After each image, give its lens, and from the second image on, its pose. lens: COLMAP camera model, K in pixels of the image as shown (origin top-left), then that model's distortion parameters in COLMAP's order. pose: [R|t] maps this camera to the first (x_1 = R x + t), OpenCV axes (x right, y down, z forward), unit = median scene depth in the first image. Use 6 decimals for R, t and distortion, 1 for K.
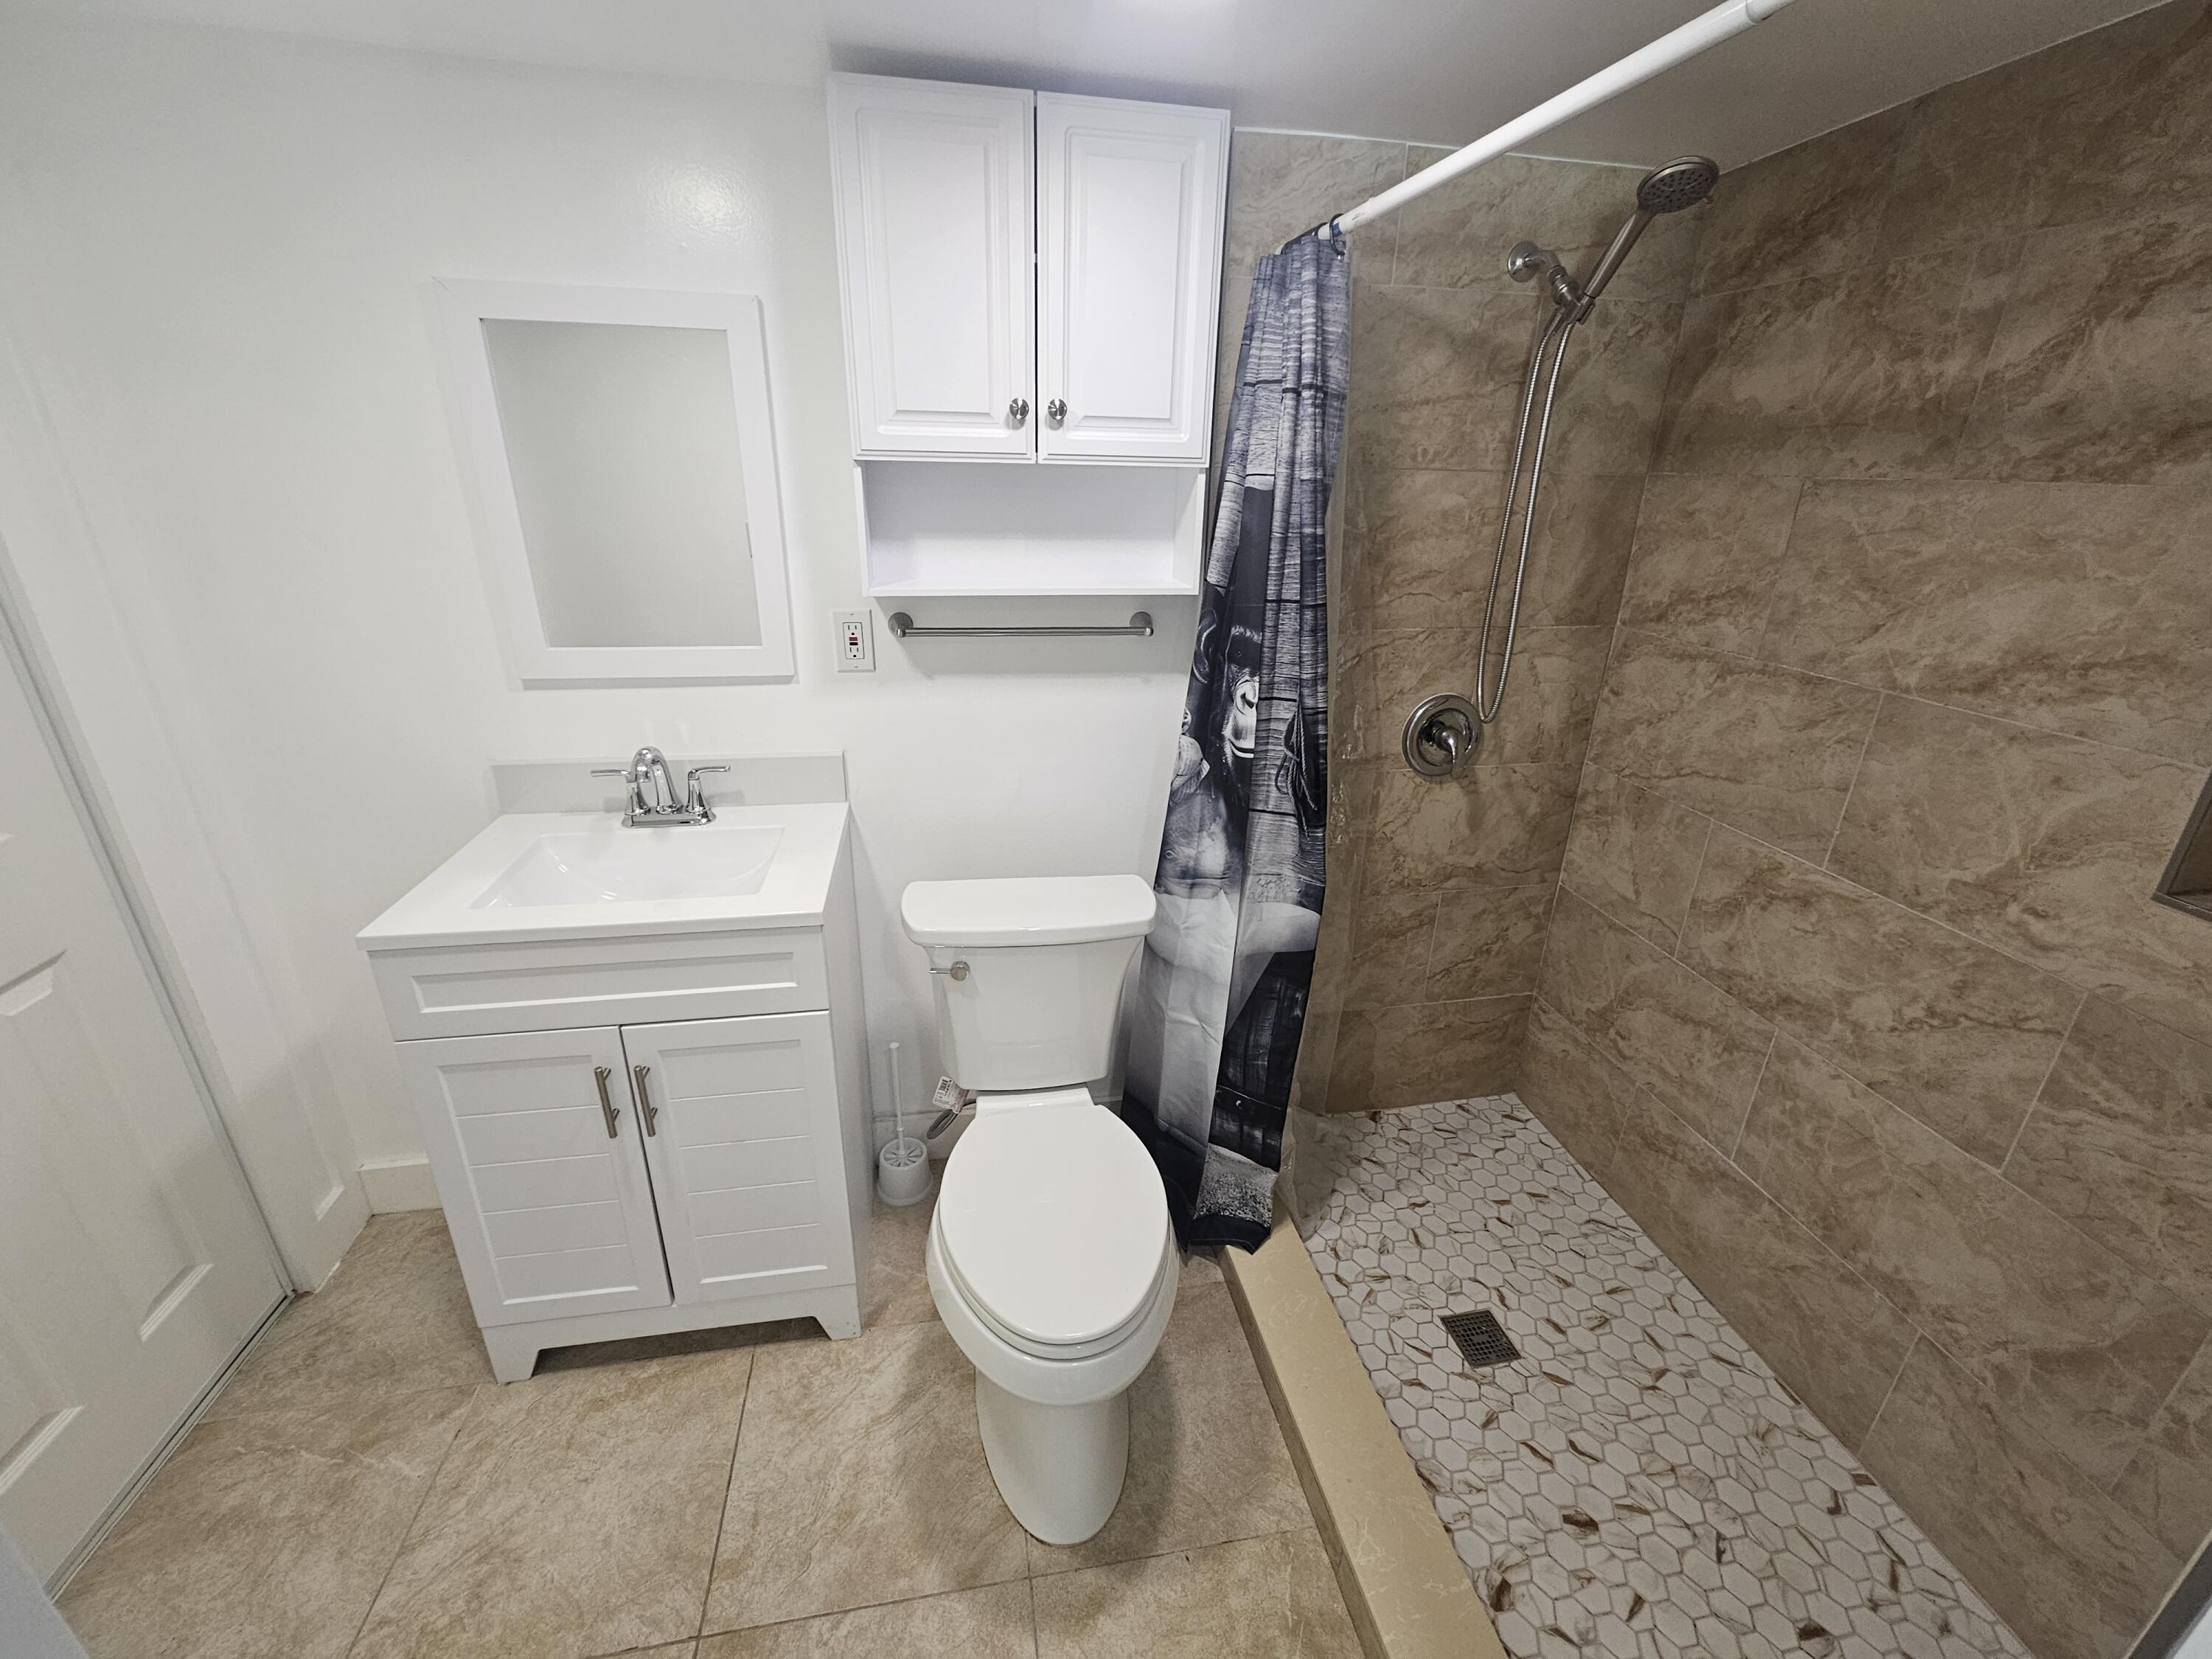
lens RADIAL K [[907.6, 0, 1103.7], [0, 907.6, 816.2], [0, 0, 1]] dist [0.002791, -0.001049]
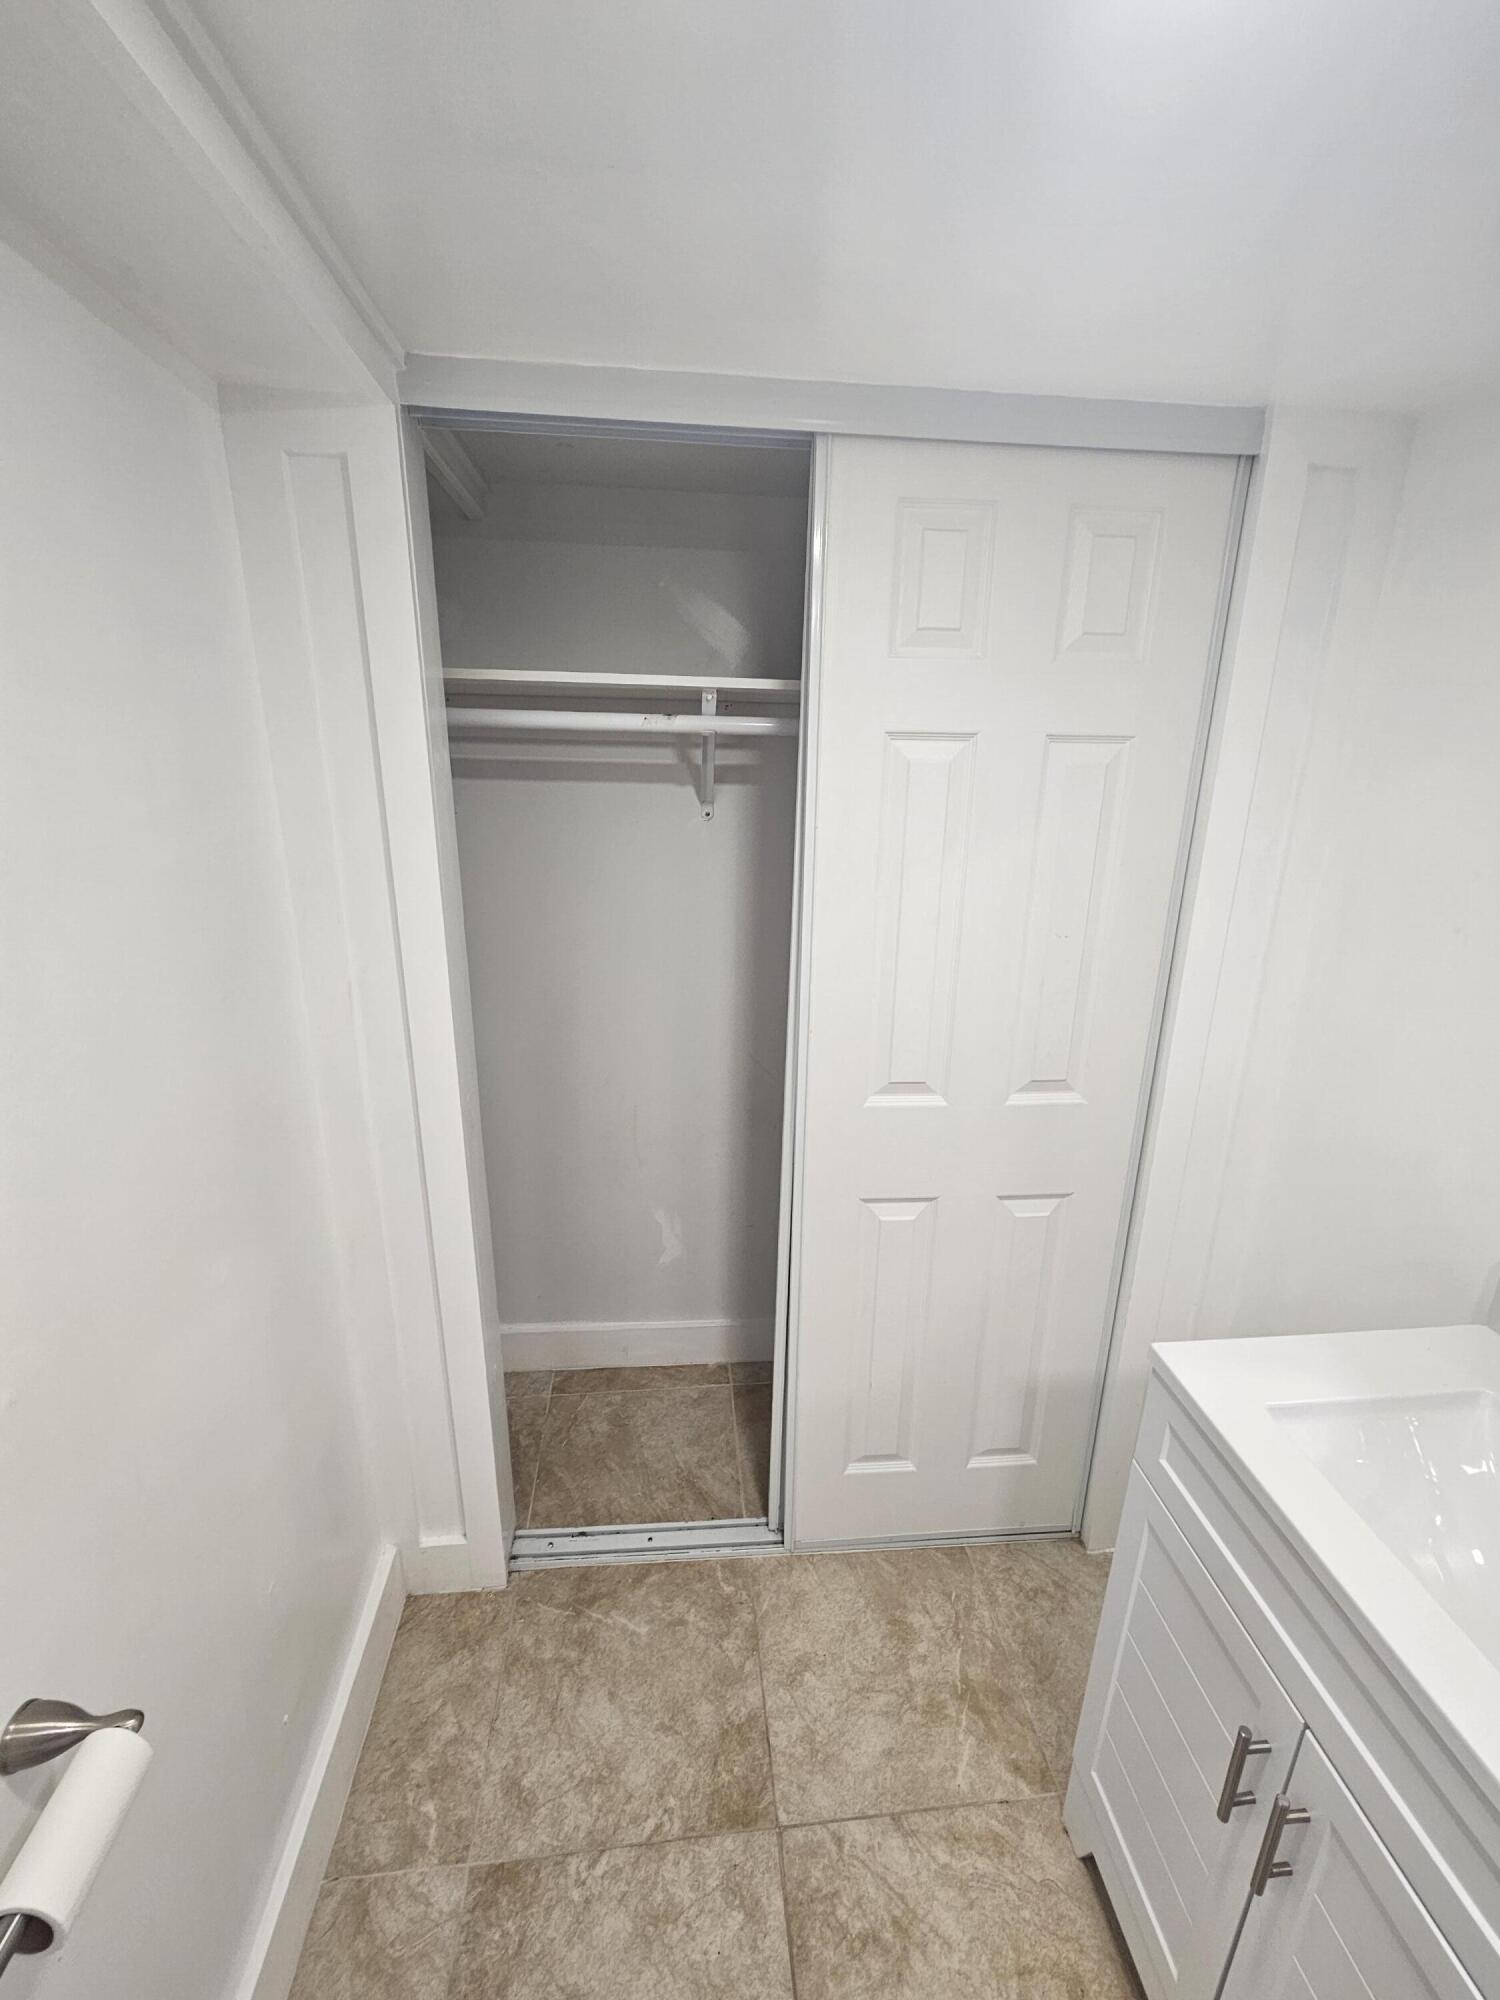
lens RADIAL K [[820.6, 0, 754.7], [0, 820.6, 1000.2], [0, 0, 1]] dist [0.002791, -0.001049]
pose [[-0.070734, 0.269639, -0.960360, -0.086875], [-0.379900, 0.882930, 0.275881, -0.200490], [0.922319, 0.384355, 0.039983, 0.390887]]
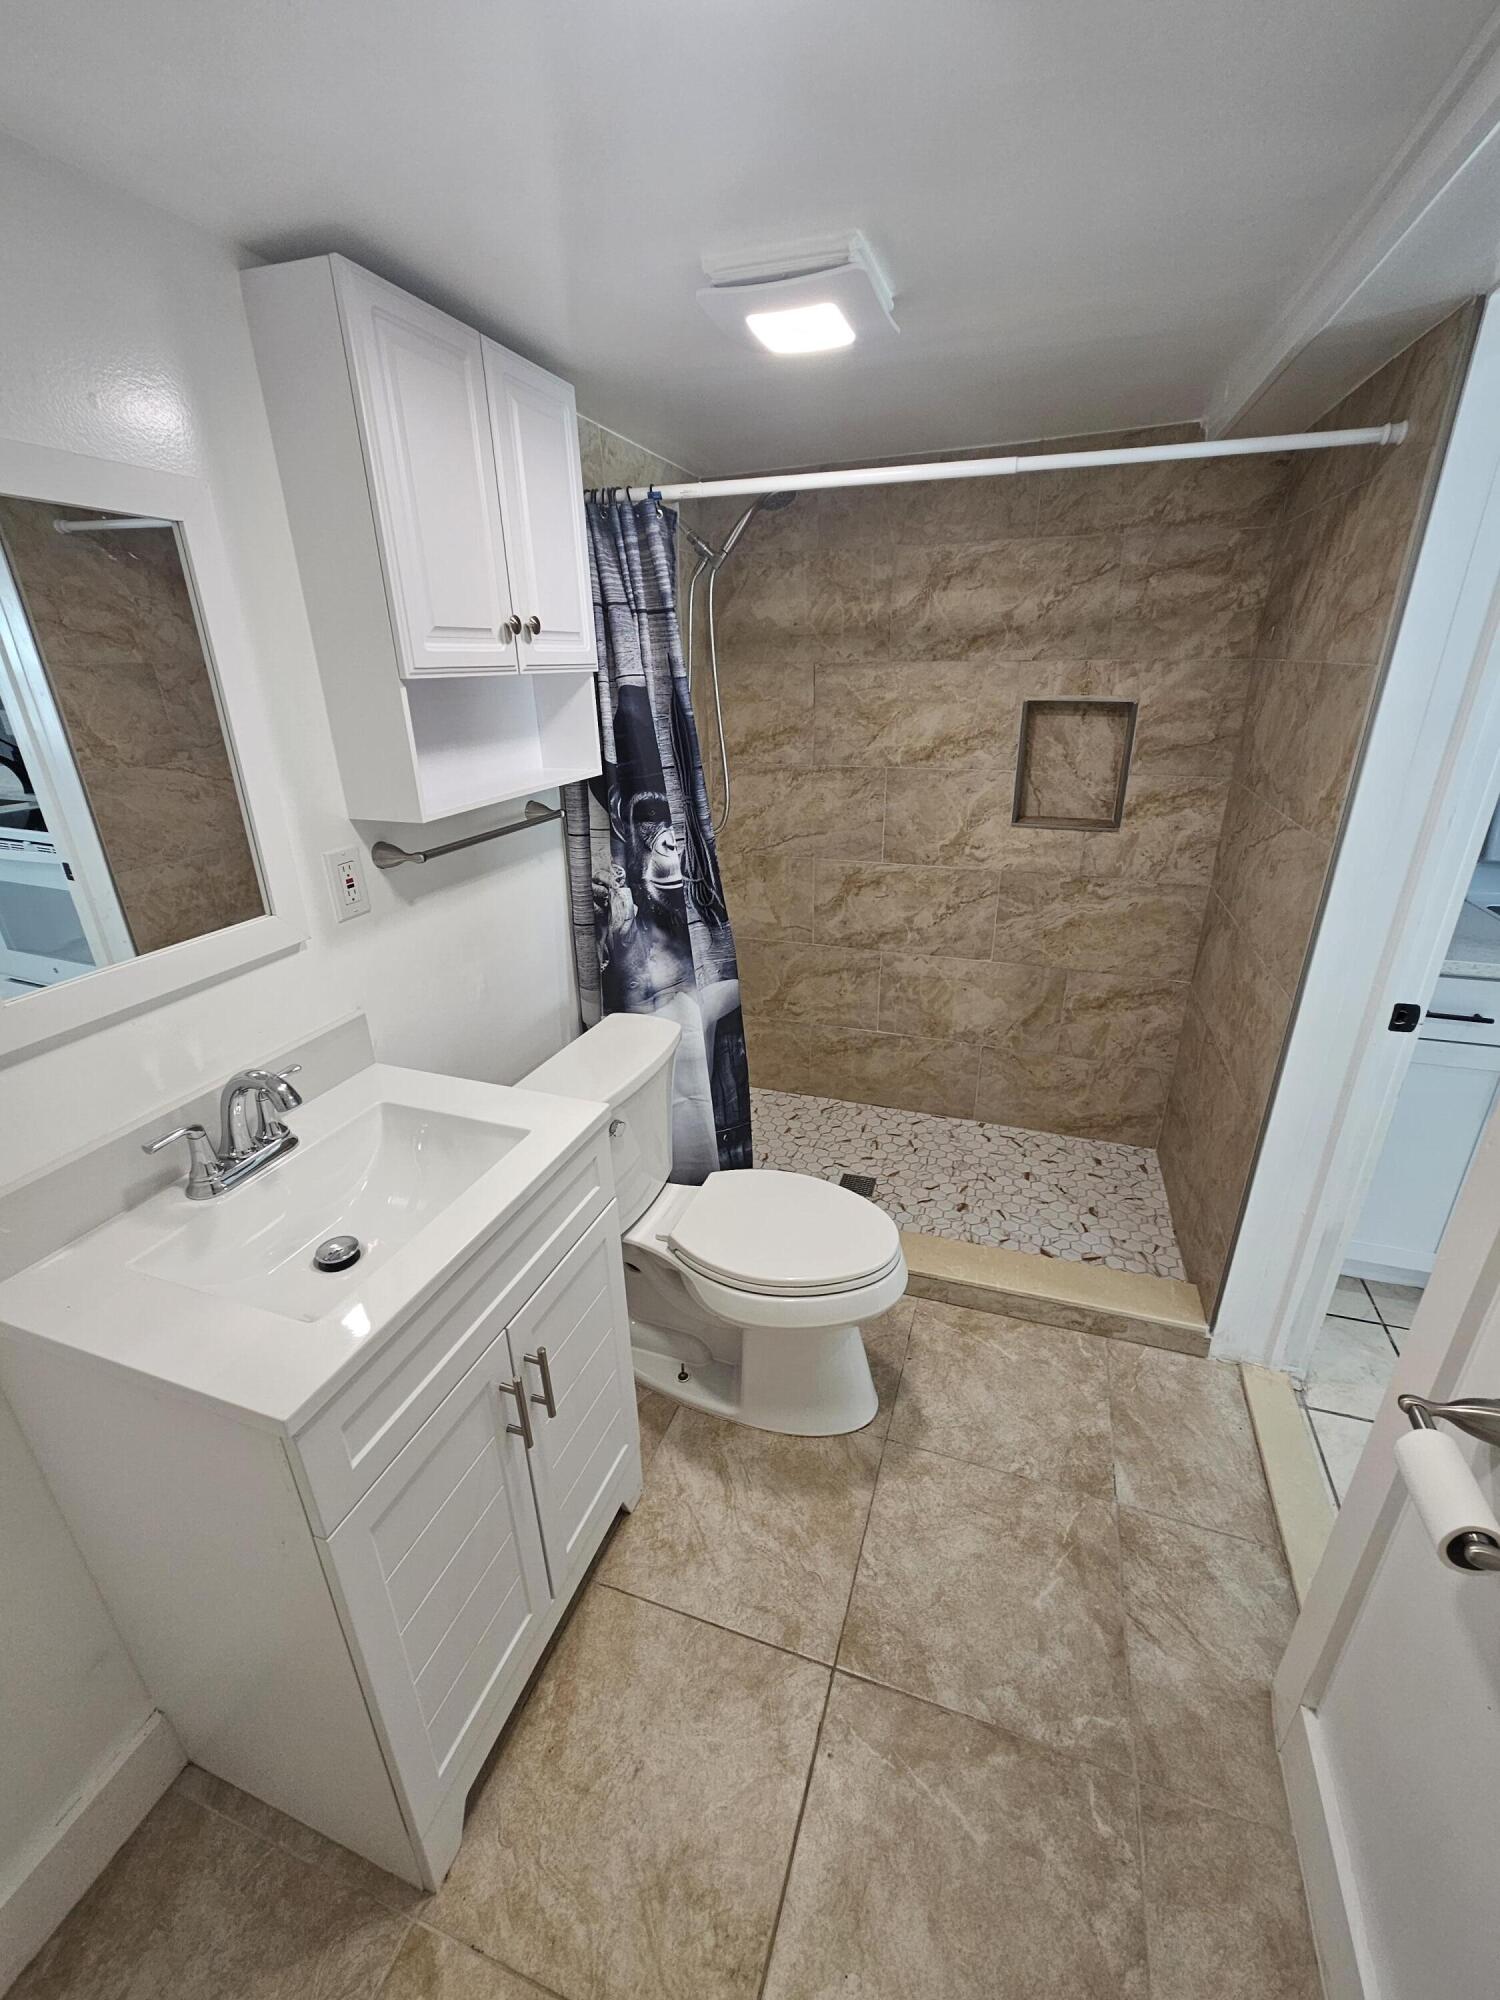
lens RADIAL K [[820.6, 0, 764.1], [0, 820.6, 995.3], [0, 0, 1]] dist [0.002791, -0.001049]
pose [[0.481256, -0.359938, 0.799273, -0.842354], [0.338157, 0.917463, 0.209553, -0.135659], [-0.808729, 0.169431, 0.563250, 0.256841]]
